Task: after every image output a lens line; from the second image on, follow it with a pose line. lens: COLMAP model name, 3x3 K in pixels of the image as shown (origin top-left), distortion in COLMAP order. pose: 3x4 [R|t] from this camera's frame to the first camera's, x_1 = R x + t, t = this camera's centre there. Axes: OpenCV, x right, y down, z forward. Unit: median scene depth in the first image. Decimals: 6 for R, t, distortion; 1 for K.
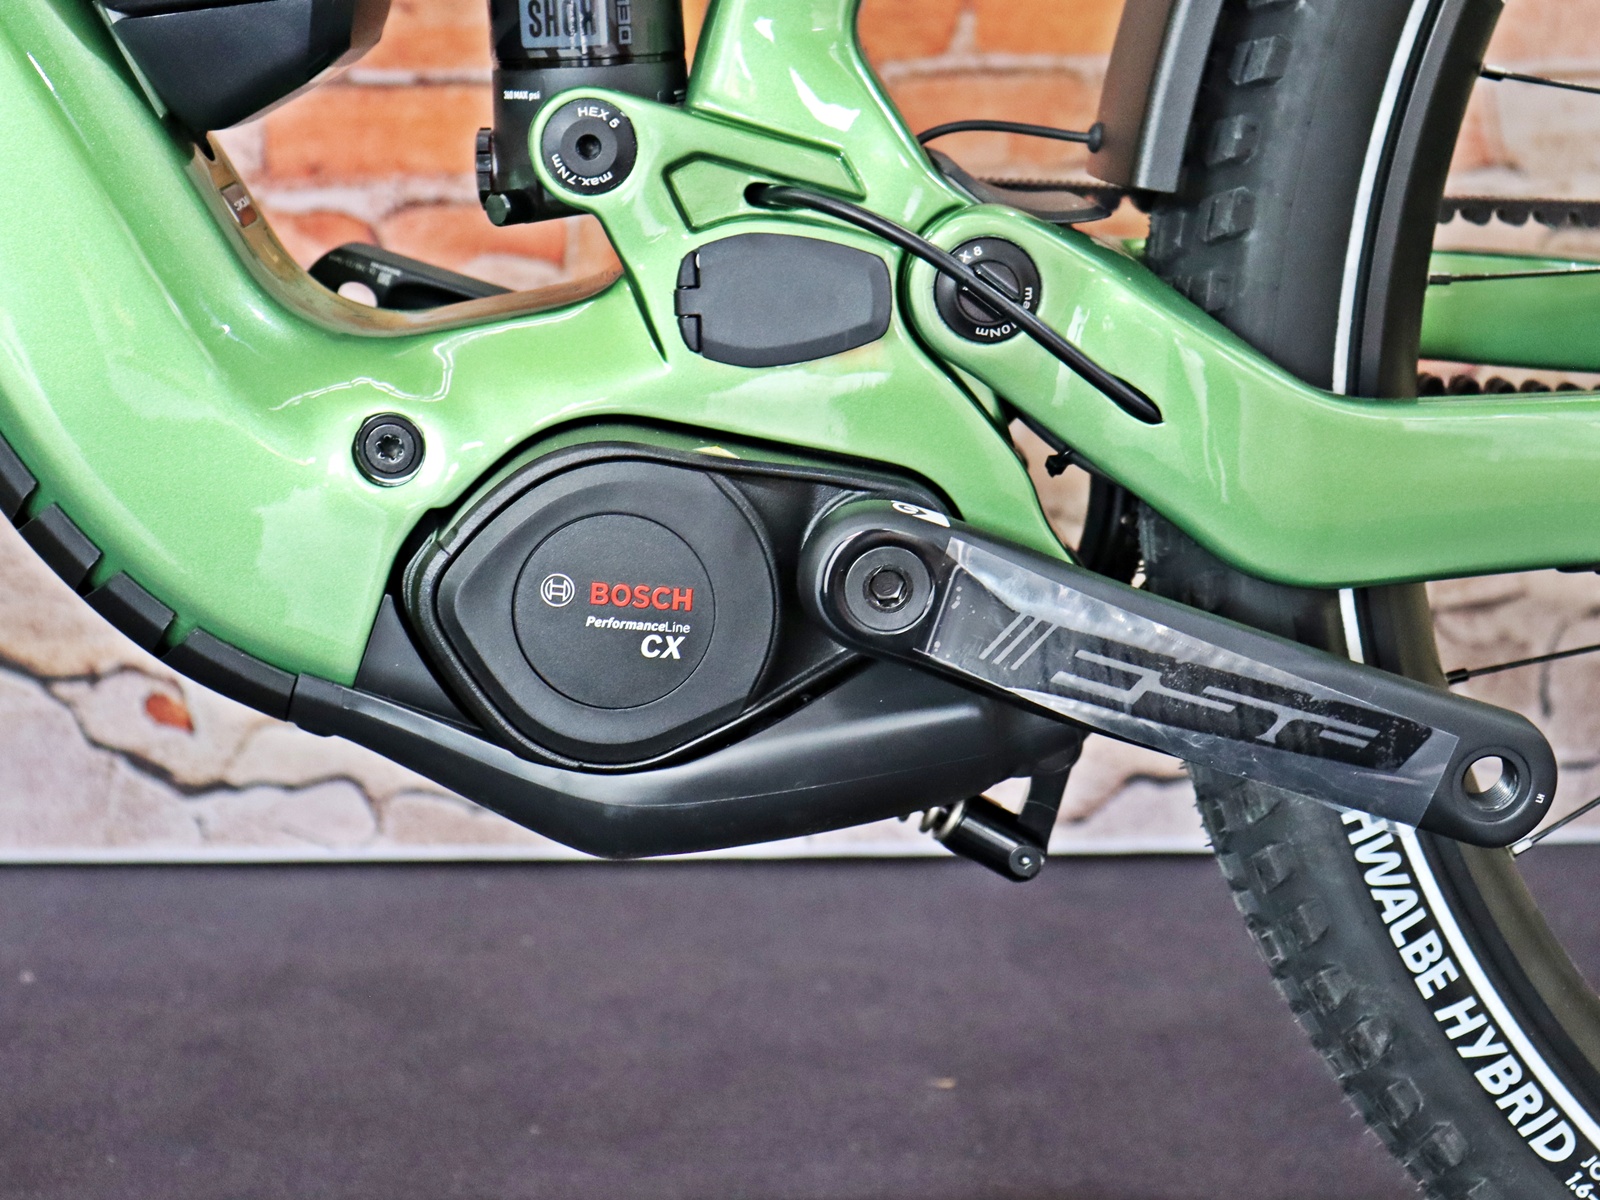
lens RADIAL K [[2821.1, 0, 855.7], [0, 2821.1, 601.0], [0, 0, 1]] dist [-0.000761, 0.215296]
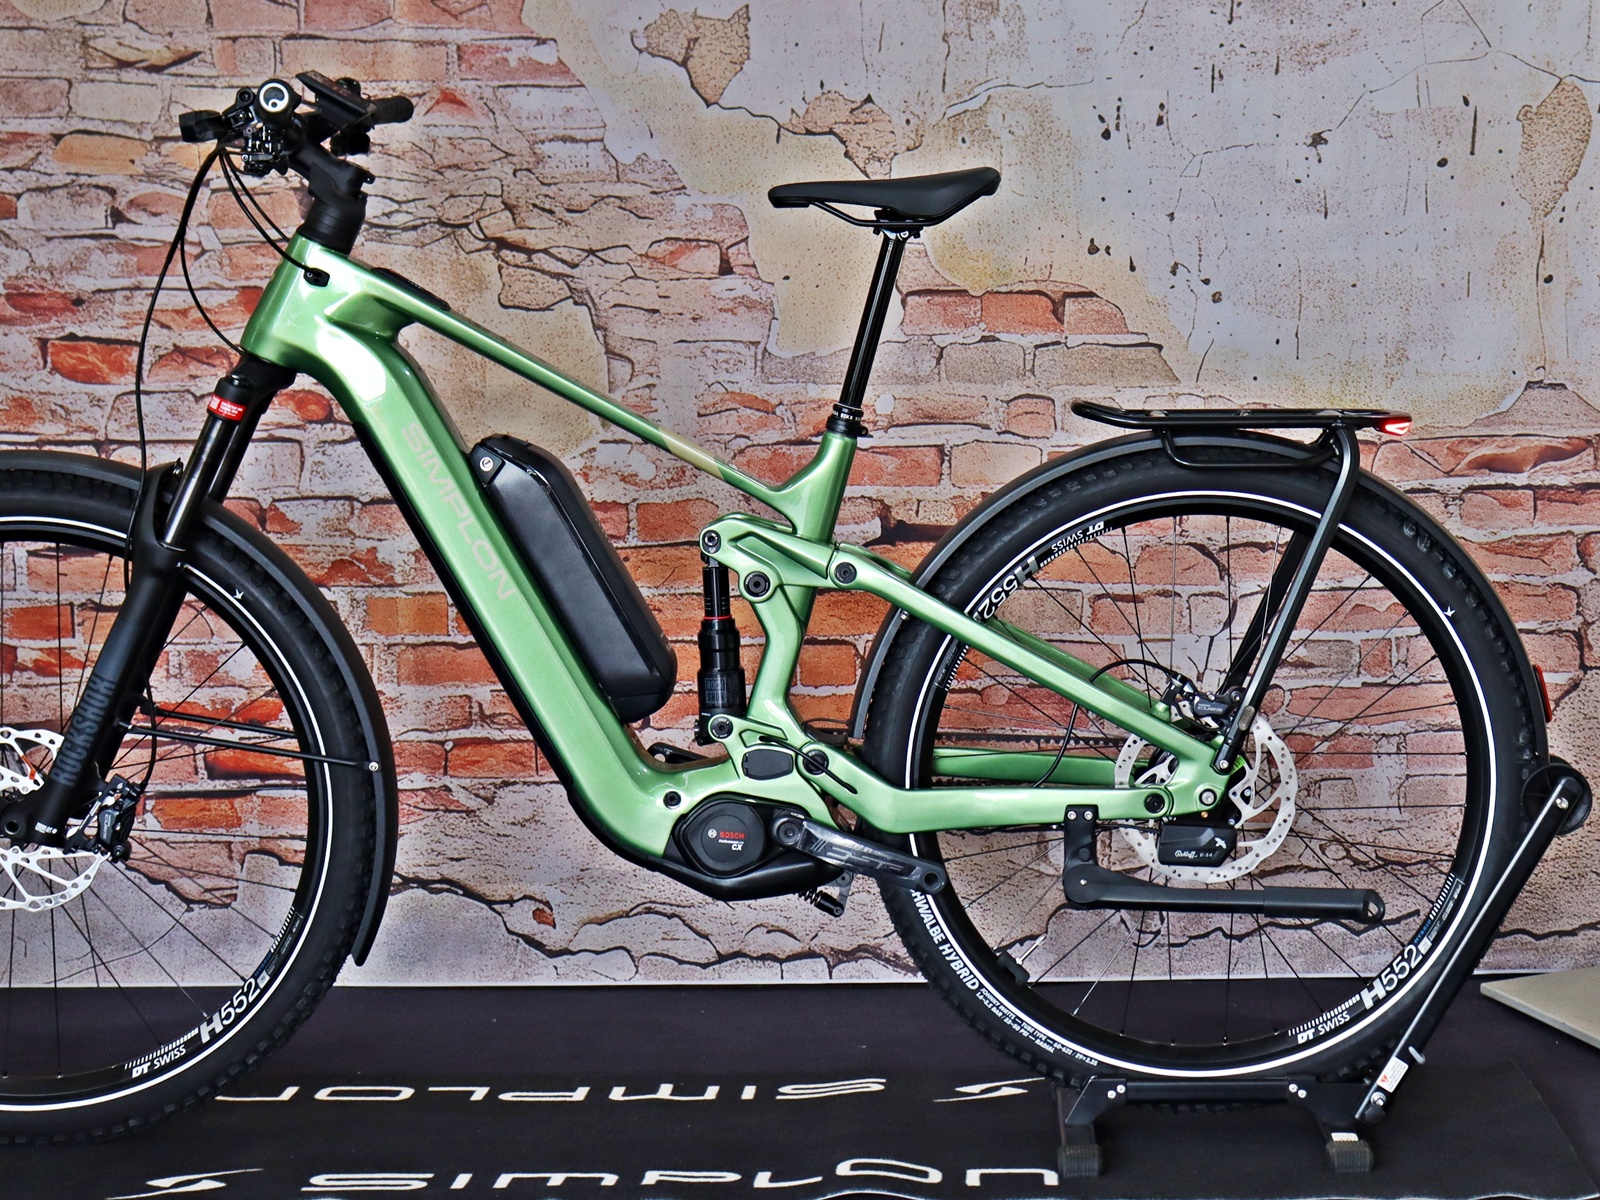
lens RADIAL K [[3381.1, 0, 1052.1], [0, 3381.1, 443.1], [0, 0, 1]] dist [-0.013533, 0.448547]
pose [[0.999895, 0.000284, -0.014460, 0.433375], [-0.002572, 0.987352, -0.158521, 0.200637], [0.014232, 0.158541, 0.987250, -3.719555]]
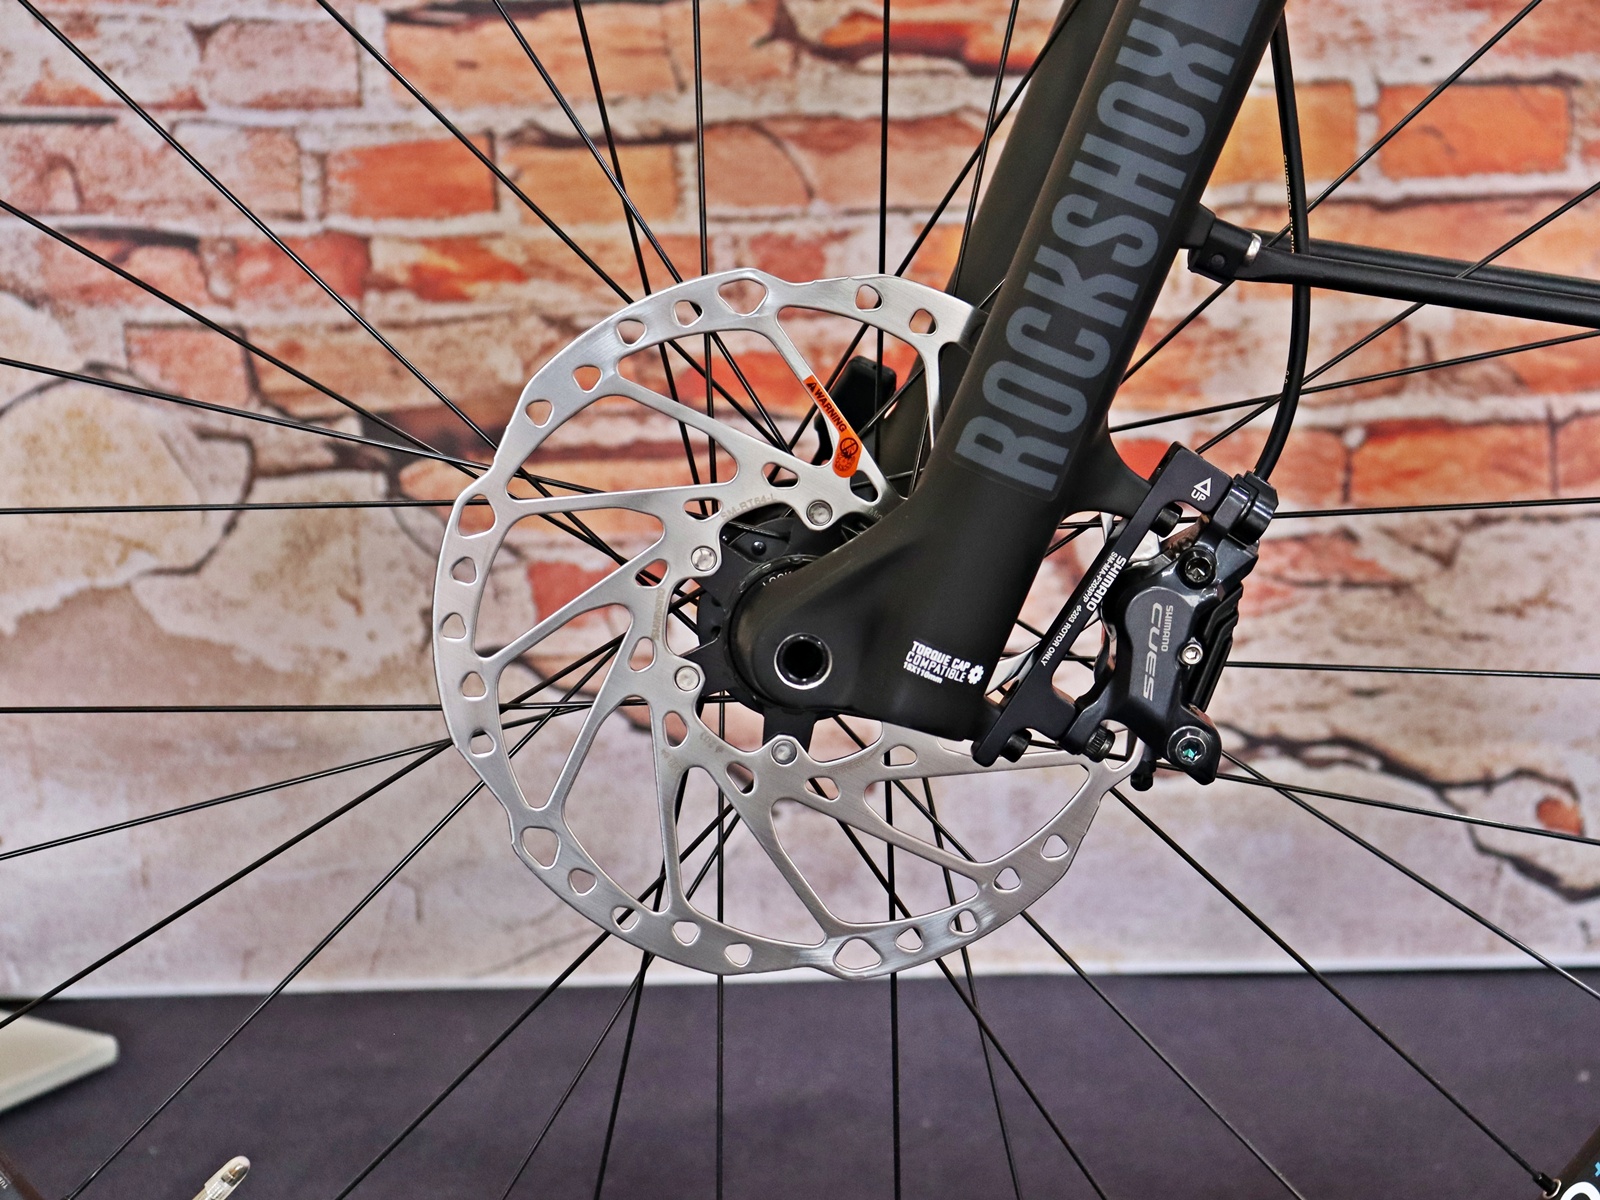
lens RADIAL K [[2821.1, 0, 855.7], [0, 2821.1, 601.0], [0, 0, 1]] dist [-0.000761, 0.215296]
pose [[0.998559, -0.022914, -0.048518, -0.966109], [0.020619, 0.998668, -0.047296, 0.011145], [0.049537, 0.046227, 0.997702, -0.036951]]
